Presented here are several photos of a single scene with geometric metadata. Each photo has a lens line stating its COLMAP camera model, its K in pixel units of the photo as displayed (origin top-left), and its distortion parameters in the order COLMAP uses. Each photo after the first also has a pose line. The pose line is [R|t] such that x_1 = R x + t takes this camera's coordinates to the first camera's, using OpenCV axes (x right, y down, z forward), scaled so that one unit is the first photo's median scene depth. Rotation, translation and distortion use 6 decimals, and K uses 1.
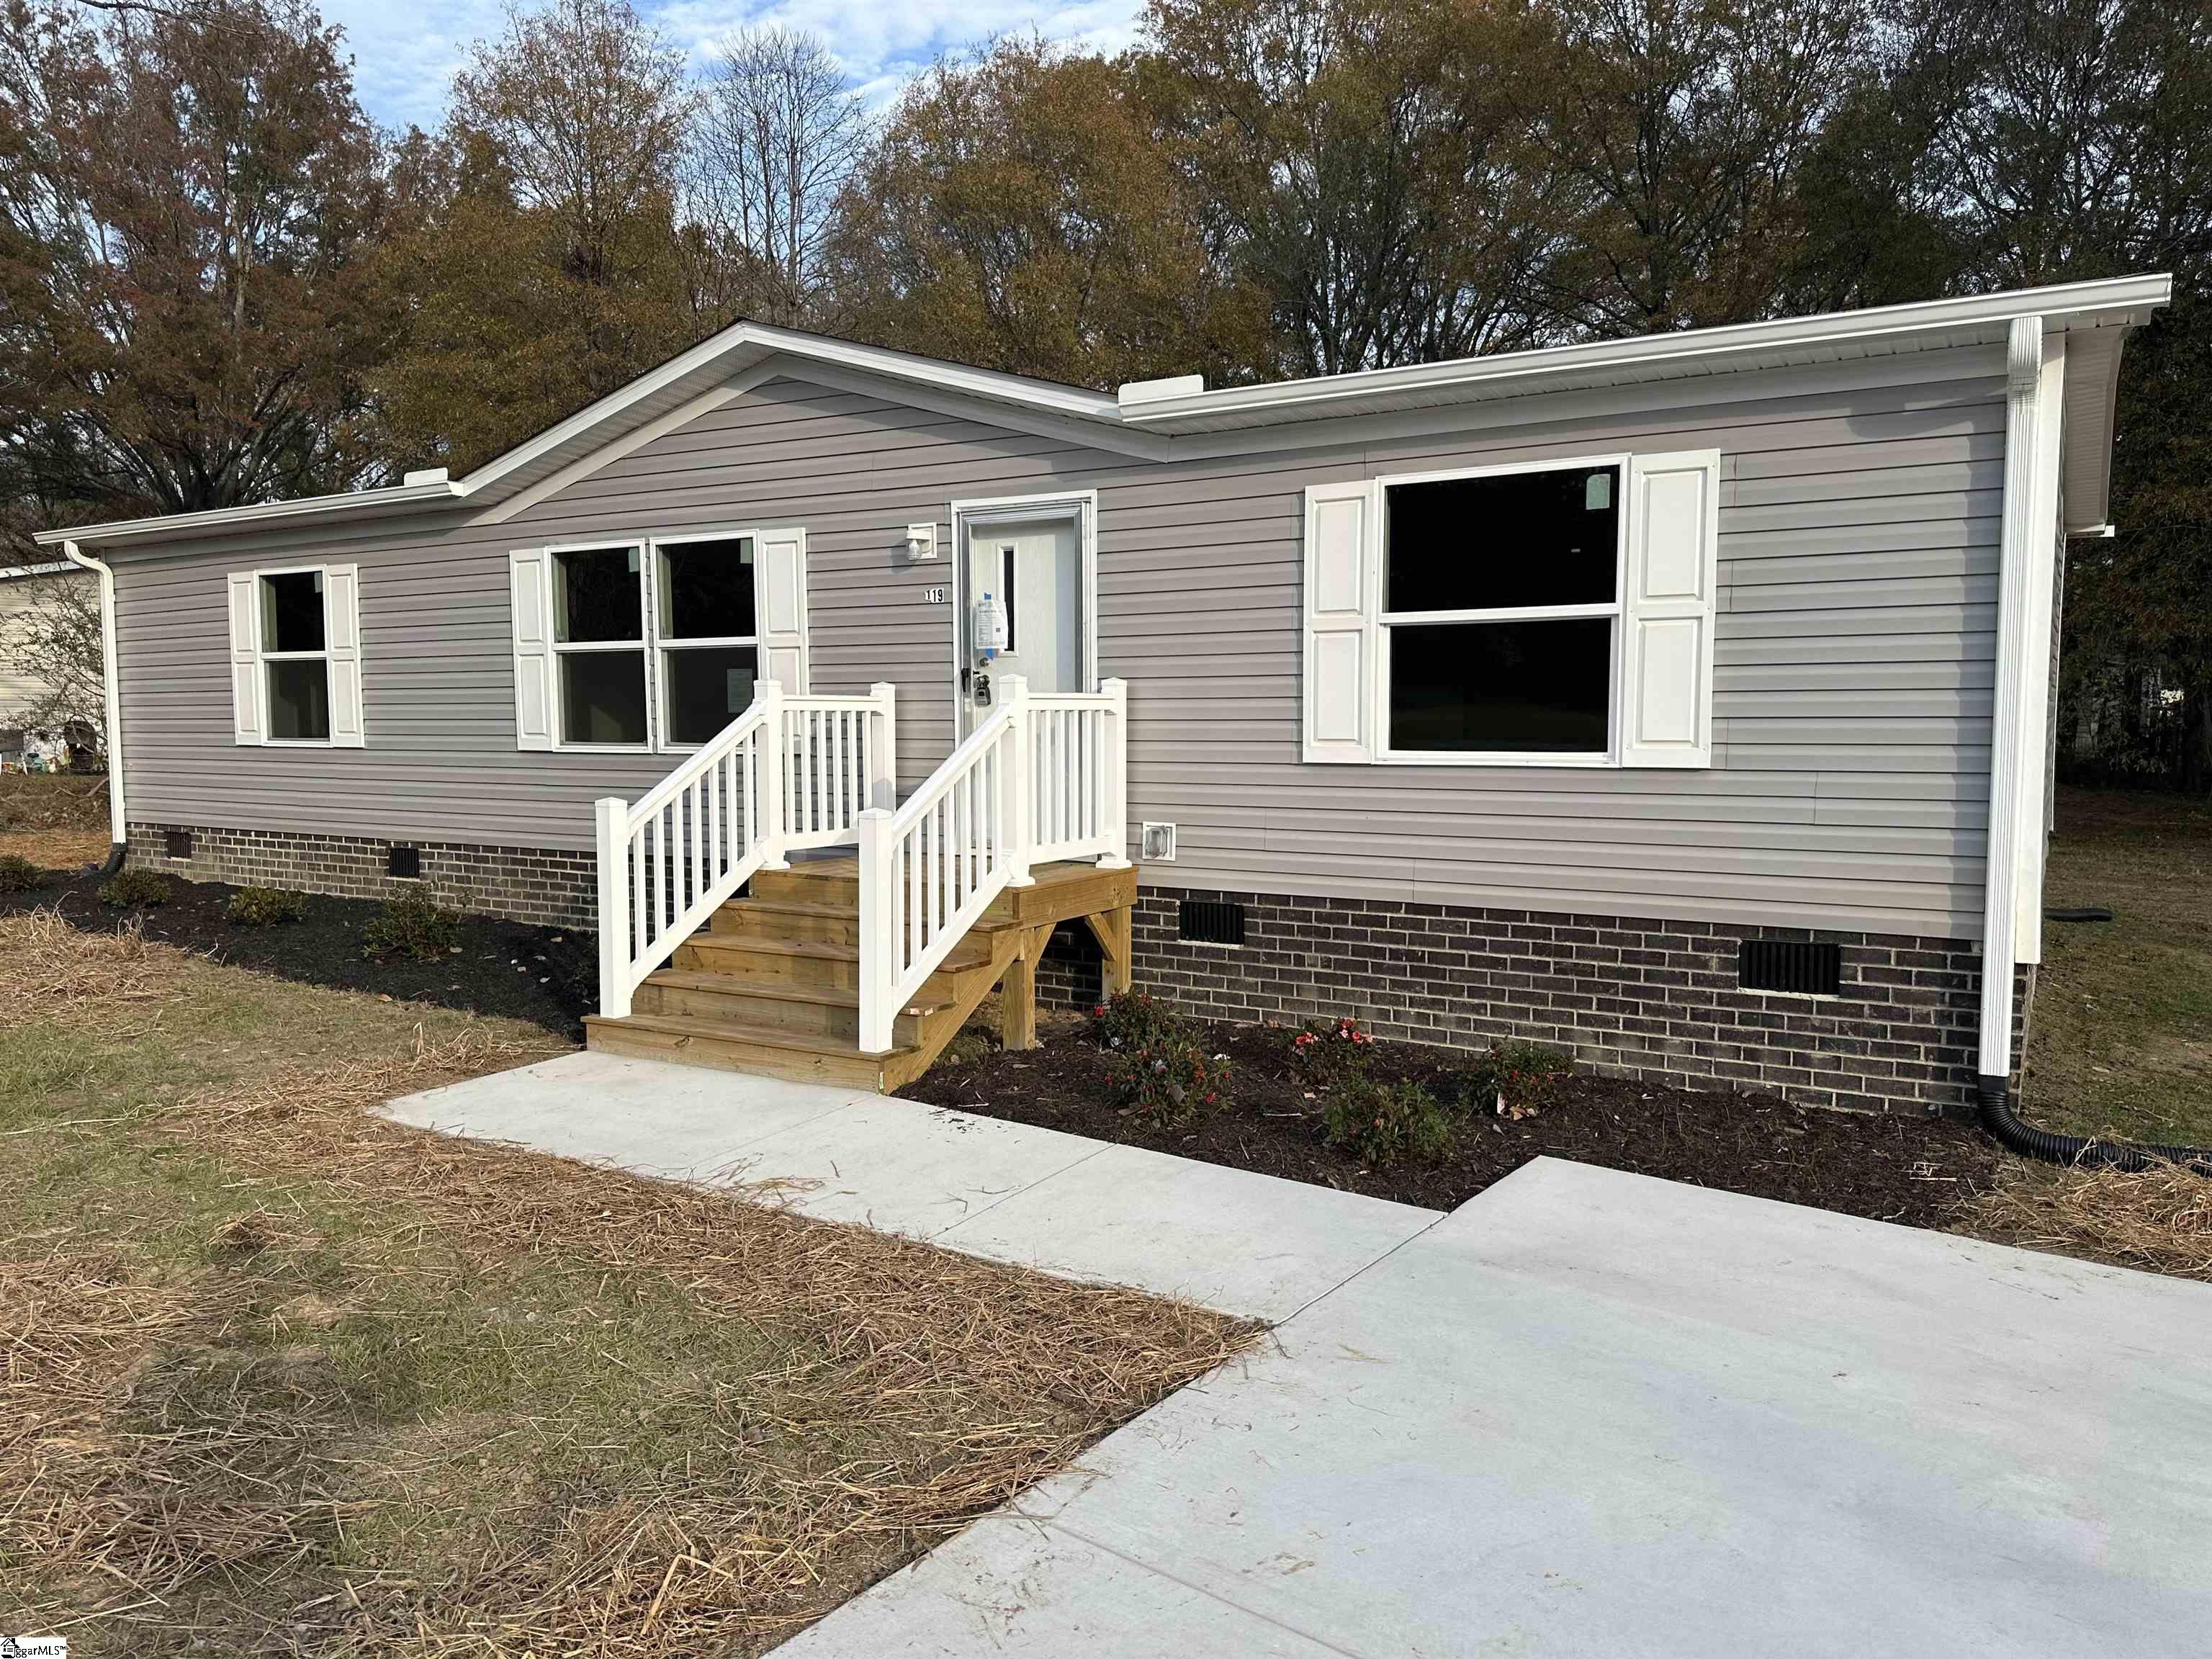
lens RADIAL K [[1532.0, 0, 1106.0], [0, 1532.0, 829.5], [0, 0, 1]] dist [0.182626, -0.338957]
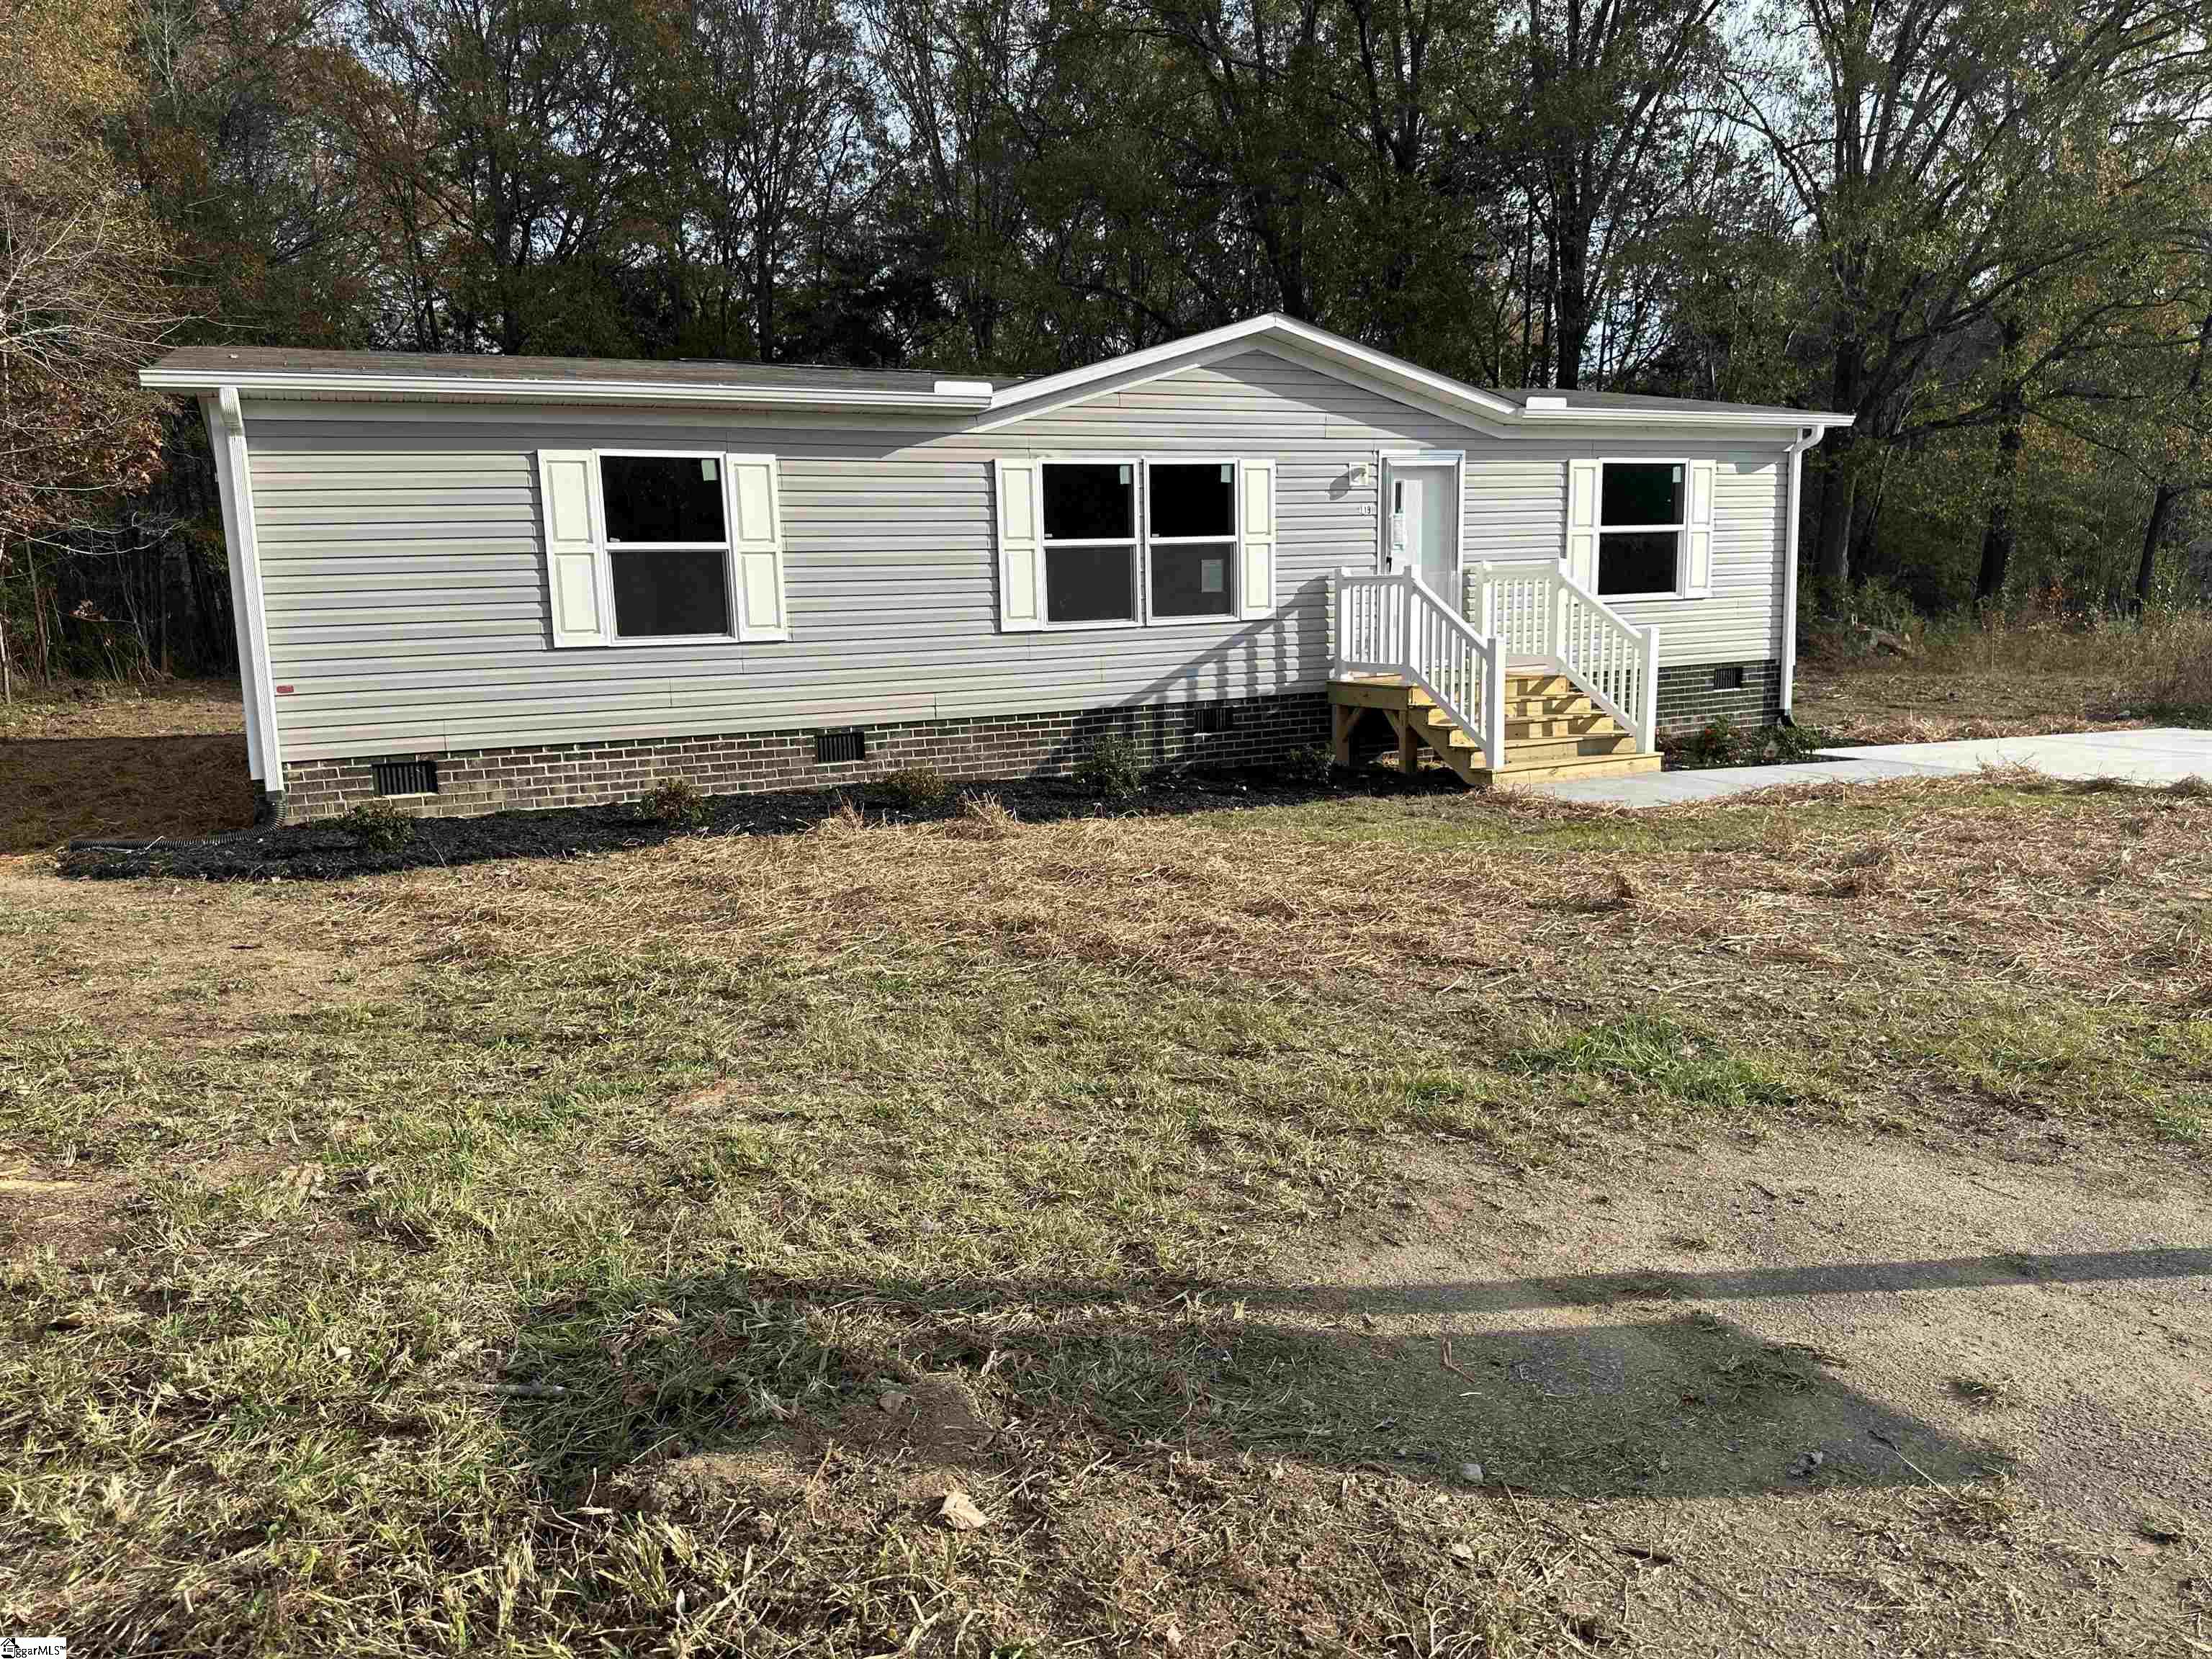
lens RADIAL K [[1532.0, 0, 1106.0], [0, 1532.0, 829.5], [0, 0, 1]] dist [0.182626, -0.338957]
pose [[0.535630, -0.143396, 0.832189, -1.862633], [0.094018, 0.989477, 0.109985, -0.033004], [-0.839203, 0.019330, 0.543475, 0.430094]]
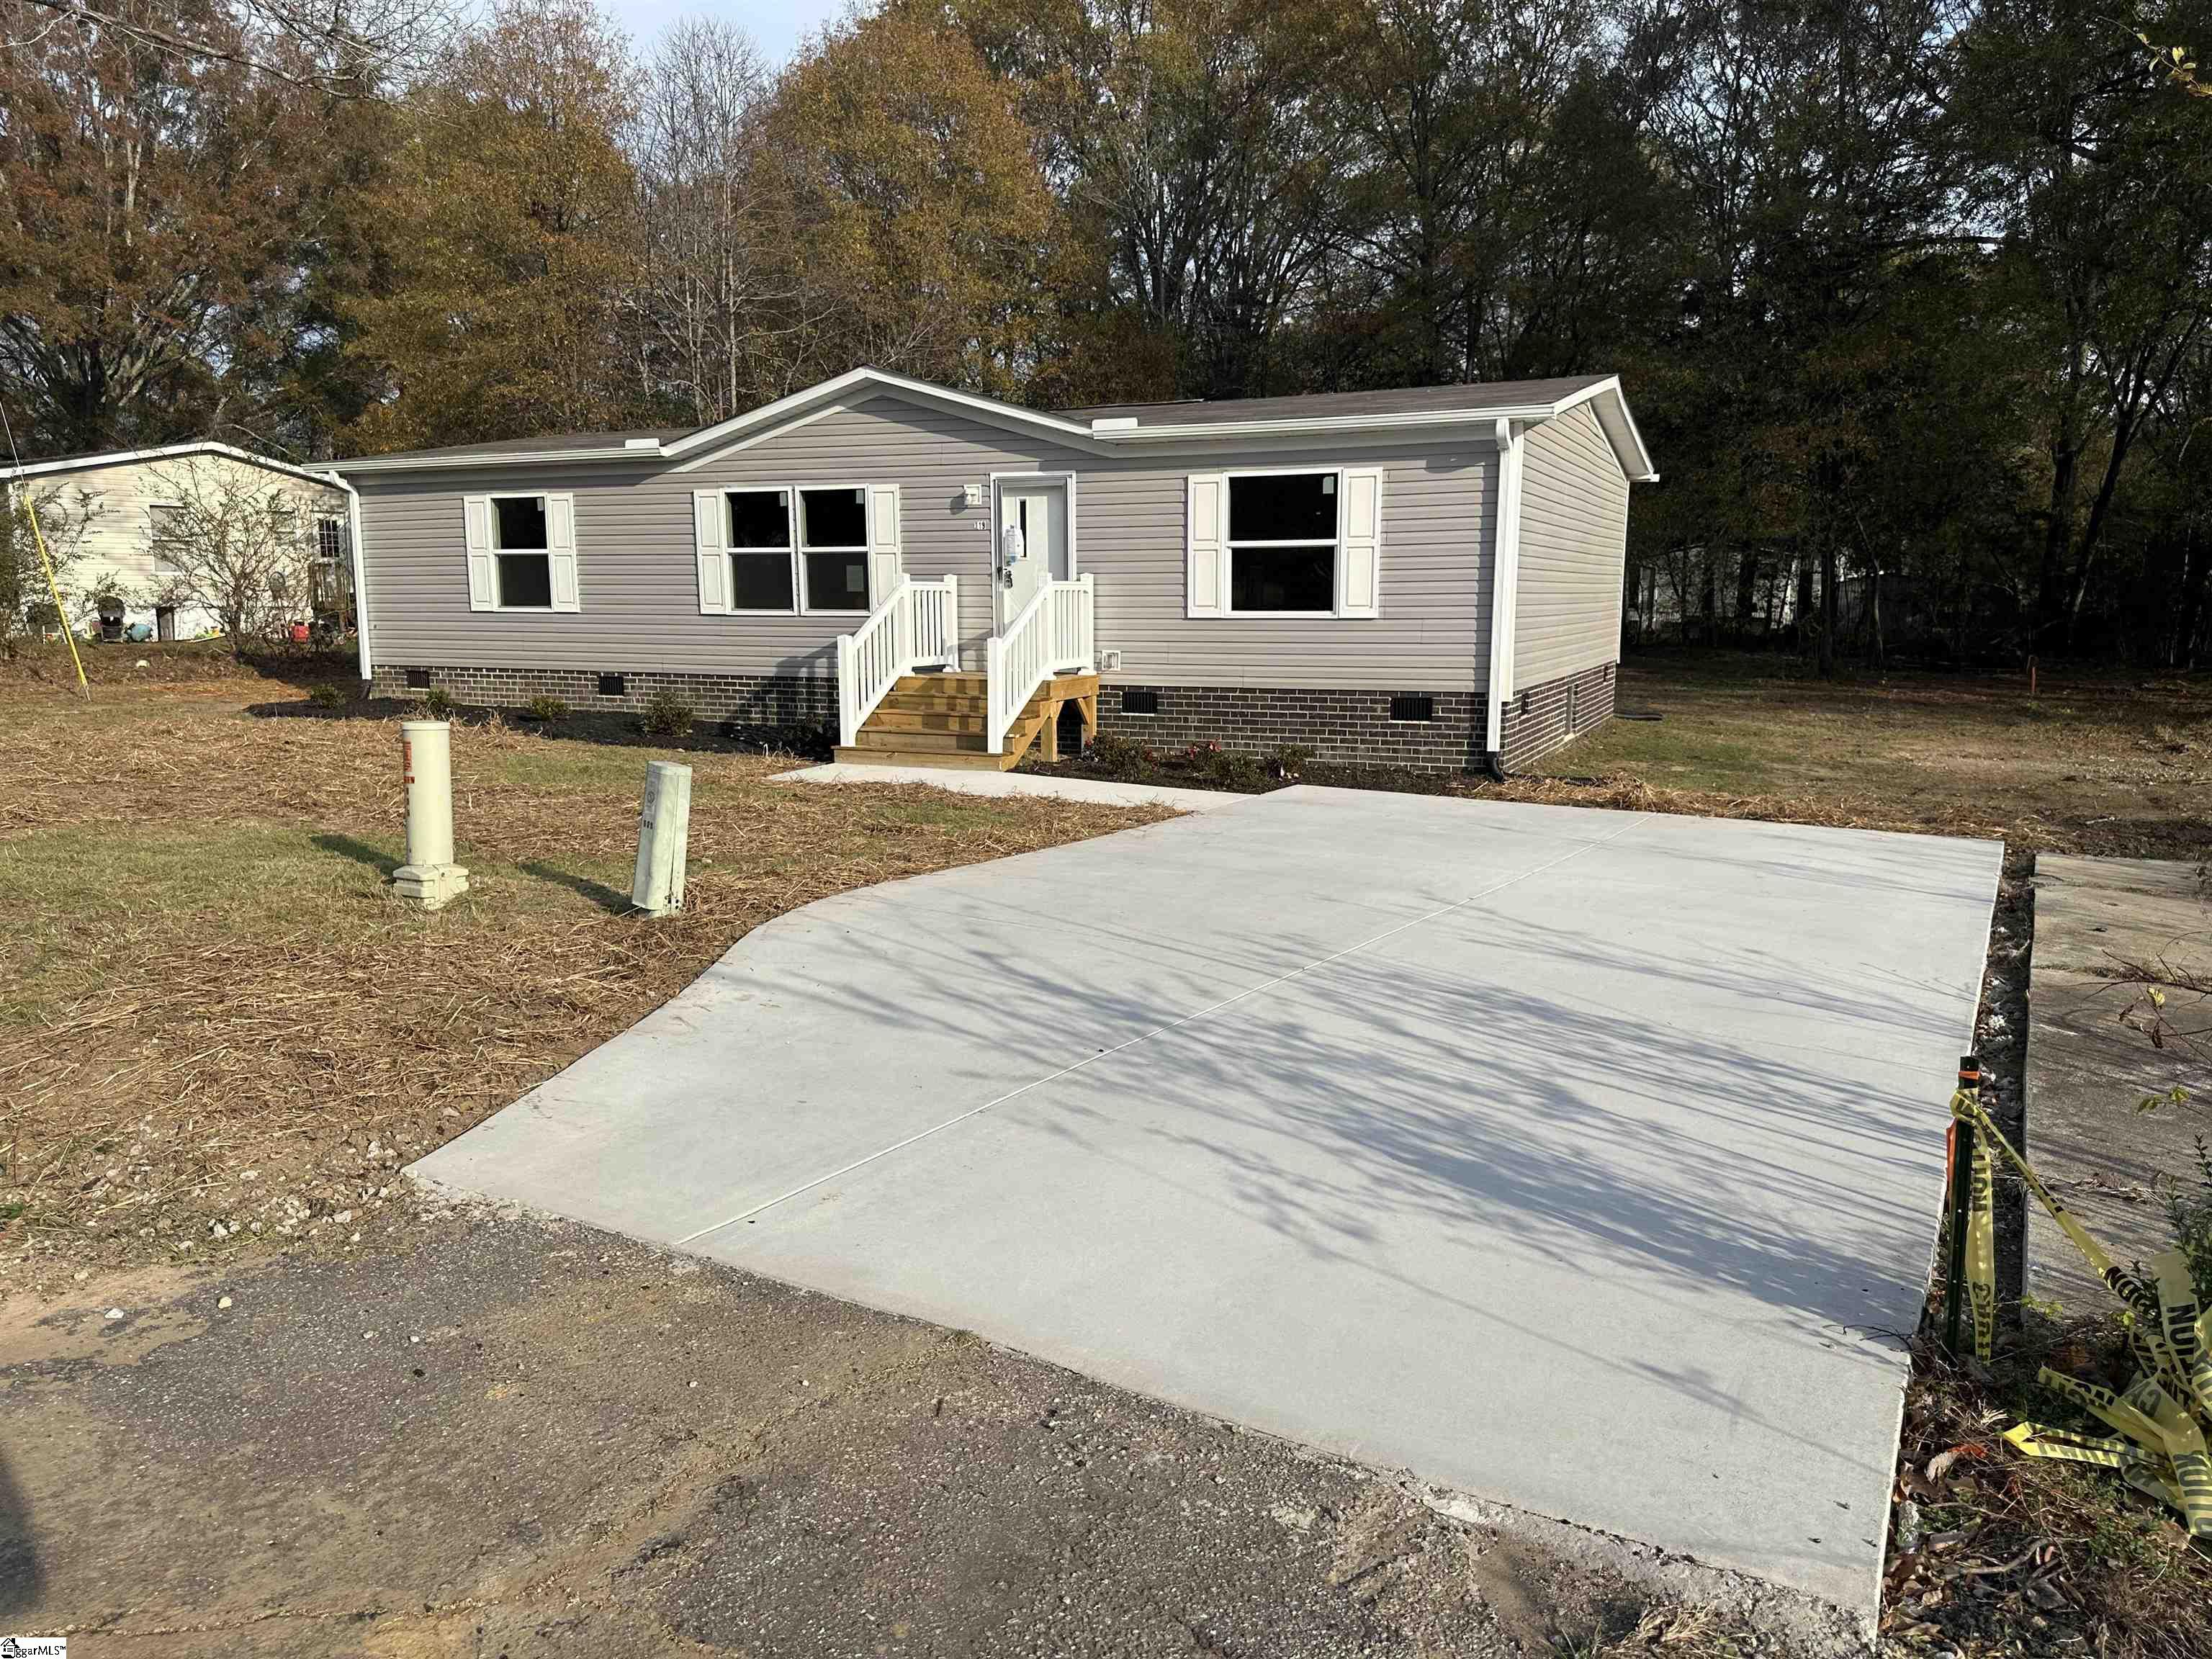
lens RADIAL K [[1532.0, 0, 1106.0], [0, 1532.0, 829.5], [0, 0, 1]] dist [0.182626, -0.338957]
pose [[0.992689, -0.017499, 0.119427, -0.216086], [0.008372, 0.997034, 0.076506, 0.075514], [-0.120412, -0.074946, 0.989891, -0.956419]]
